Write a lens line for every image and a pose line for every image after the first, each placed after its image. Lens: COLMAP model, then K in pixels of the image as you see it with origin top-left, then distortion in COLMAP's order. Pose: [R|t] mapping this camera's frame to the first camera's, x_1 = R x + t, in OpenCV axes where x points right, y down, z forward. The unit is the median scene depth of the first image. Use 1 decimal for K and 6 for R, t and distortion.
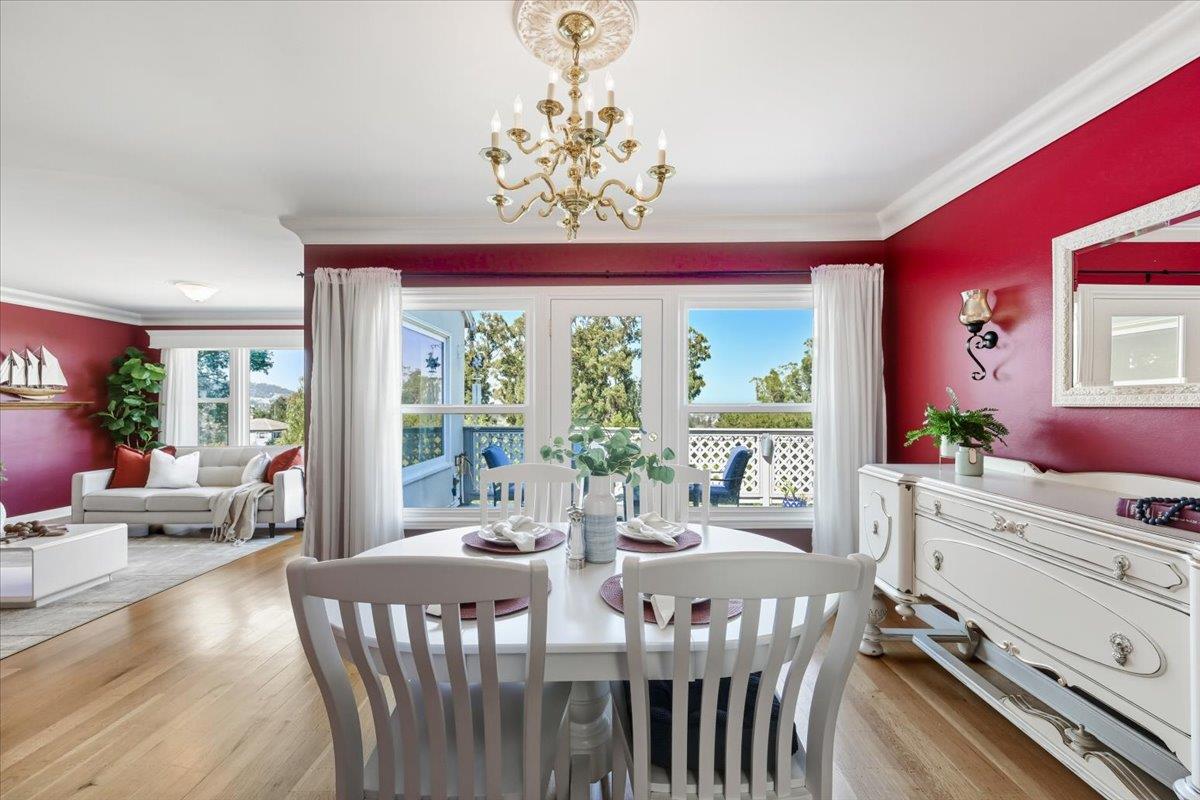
lens RADIAL K [[484.9, 0, 600.5], [0, 484.9, 408.8], [0, 0, 1]] dist [0.000414, -0.000103]
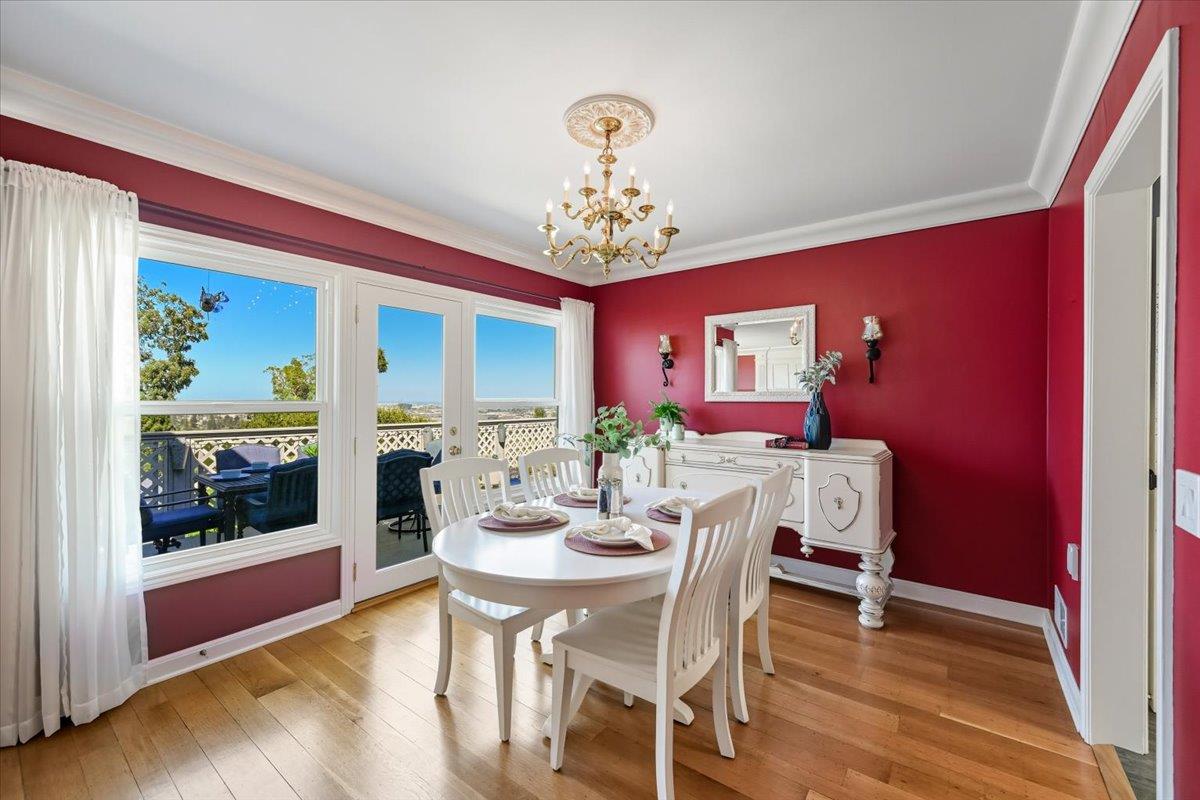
lens RADIAL K [[484.9, 0, 624.6], [0, 484.9, 397.5], [0, 0, 1]] dist [0.000414, -0.000103]
pose [[0.581135, 0.007775, 0.813770, -0.362204], [0.002808, 0.999929, -0.011558, 0.000237], [-0.813803, 0.009002, 0.581072, 0.051586]]
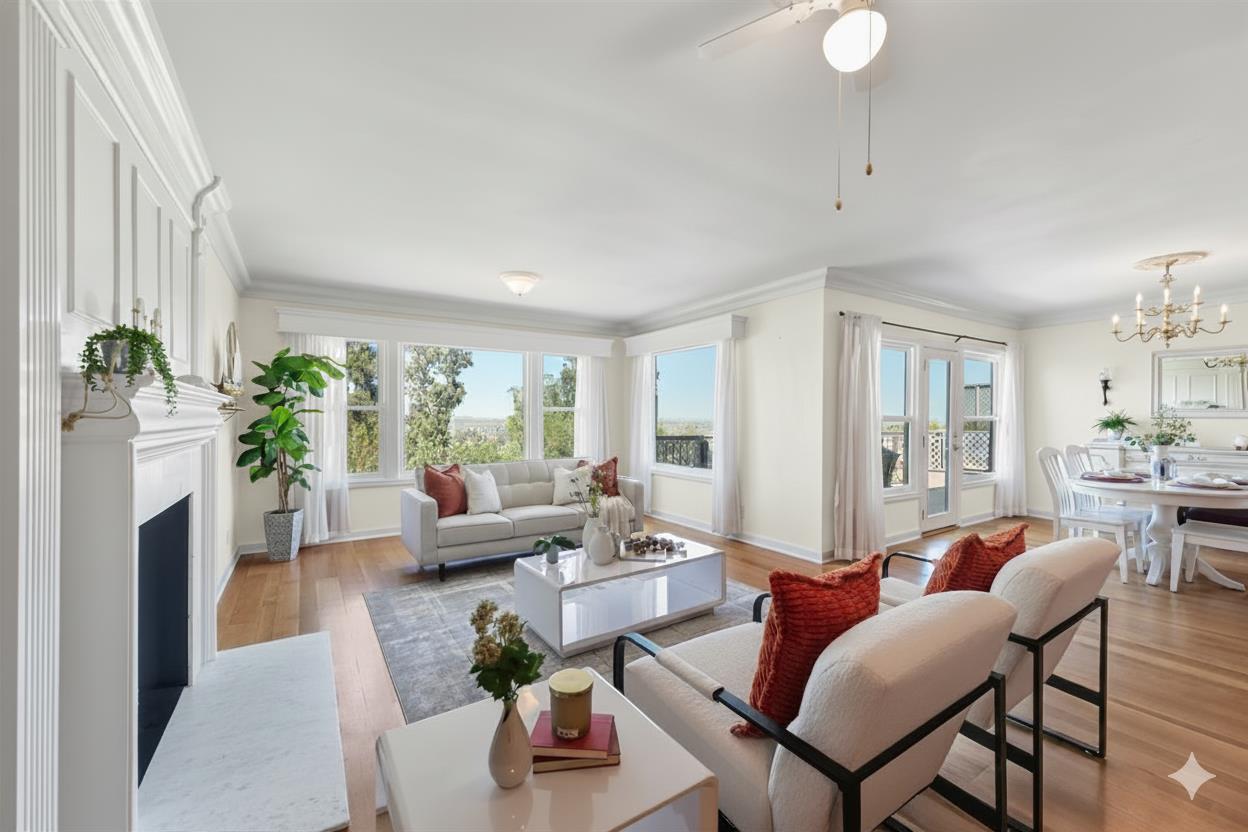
lens RADIAL K [[504.3, 0, 643.2], [0, 504.3, 413.7], [0, 0, 1]] dist [0.000414, -0.000103]
pose [[0.823352, 0.004772, 0.567511, -1.106982], [0.001329, 0.999946, -0.010337, 0.001497], [-0.567529, 0.009265, 0.823301, 0.122877]]
